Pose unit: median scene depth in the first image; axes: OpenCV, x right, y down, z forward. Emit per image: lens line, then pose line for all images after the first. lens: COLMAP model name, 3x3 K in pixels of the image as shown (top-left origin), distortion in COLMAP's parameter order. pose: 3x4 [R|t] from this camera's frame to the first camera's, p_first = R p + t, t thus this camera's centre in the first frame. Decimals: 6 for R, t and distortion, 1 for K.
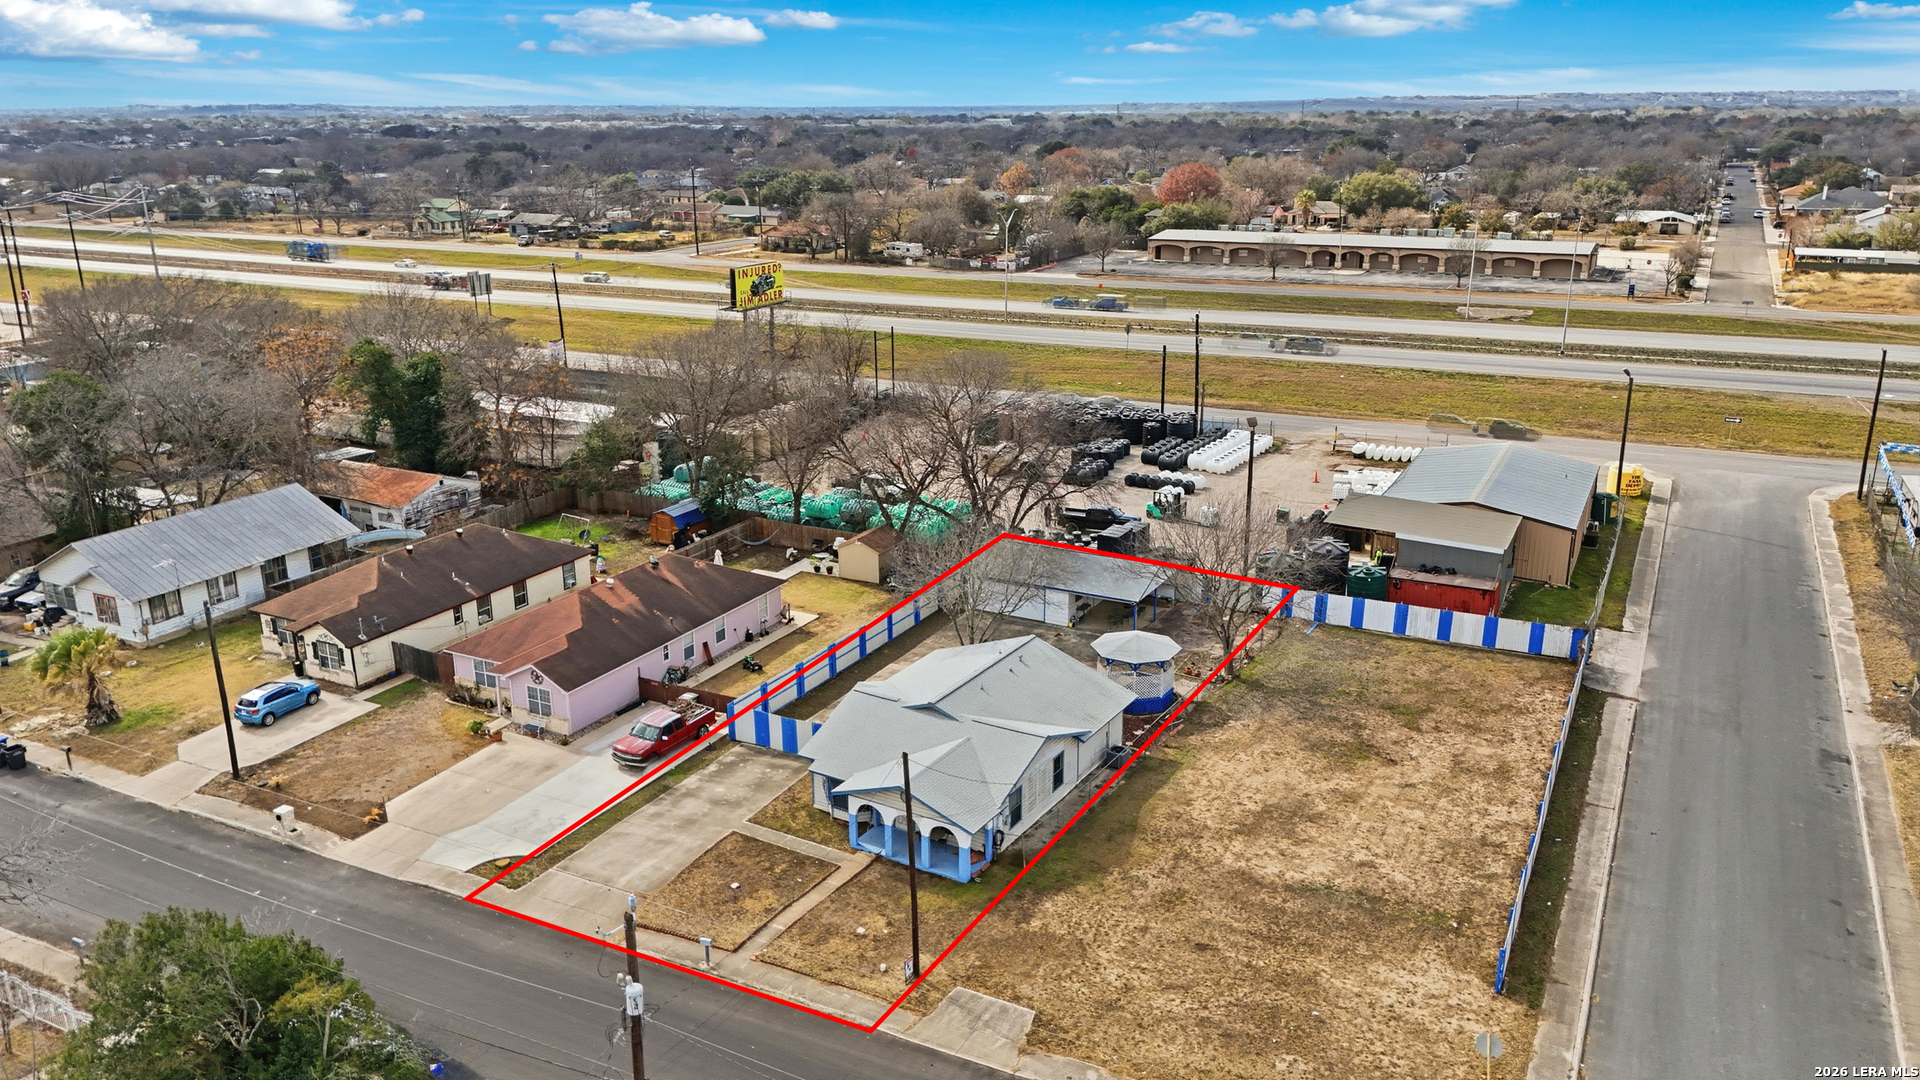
lens RADIAL K [[1404.3, 0, 963.7], [0, 1404.3, 538.3], [0, 0, 1]] dist [0.090426, -0.098127]
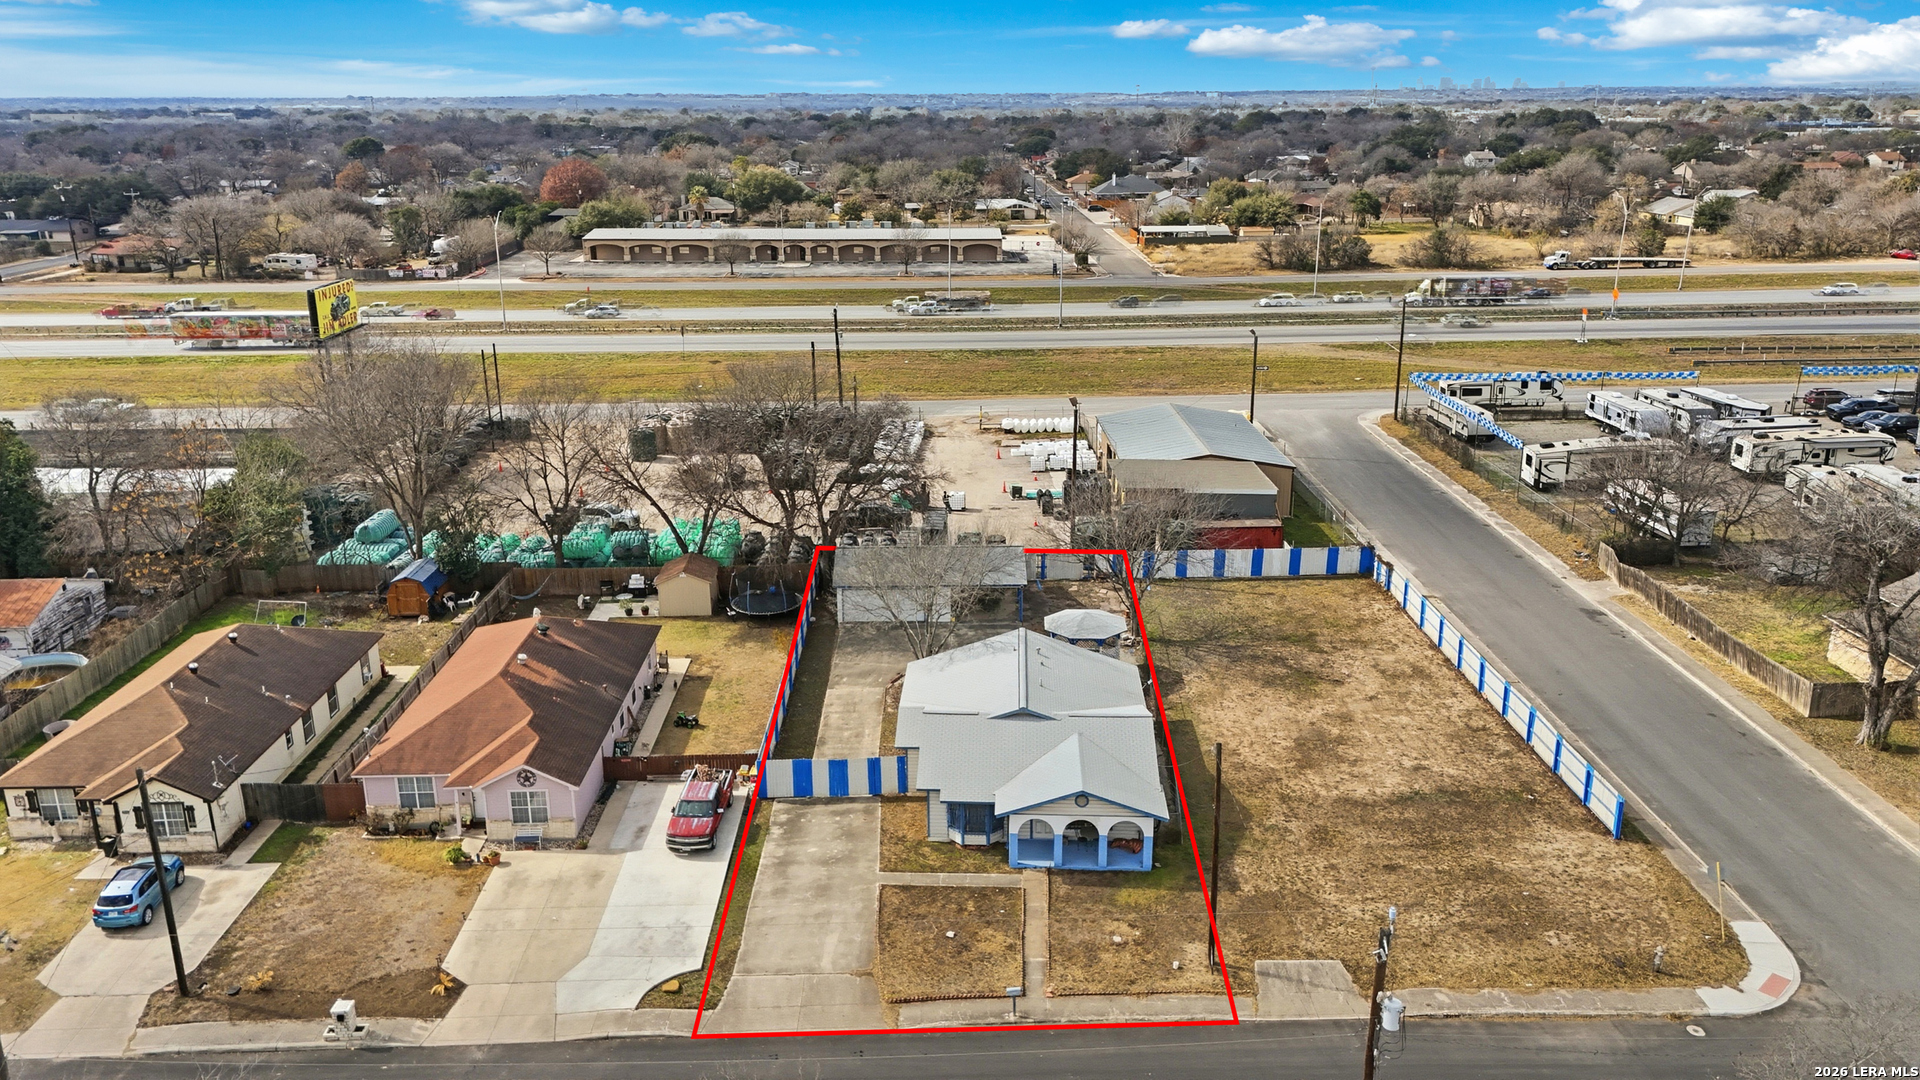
lens RADIAL K [[1404.3, 0, 963.7], [0, 1404.3, 538.3], [0, 0, 1]] dist [0.090426, -0.098127]
pose [[0.876528, -0.142908, 0.459647, -0.343481], [0.141977, 0.989186, 0.036802, -0.029307], [-0.459936, 0.033001, 0.887339, 0.099510]]
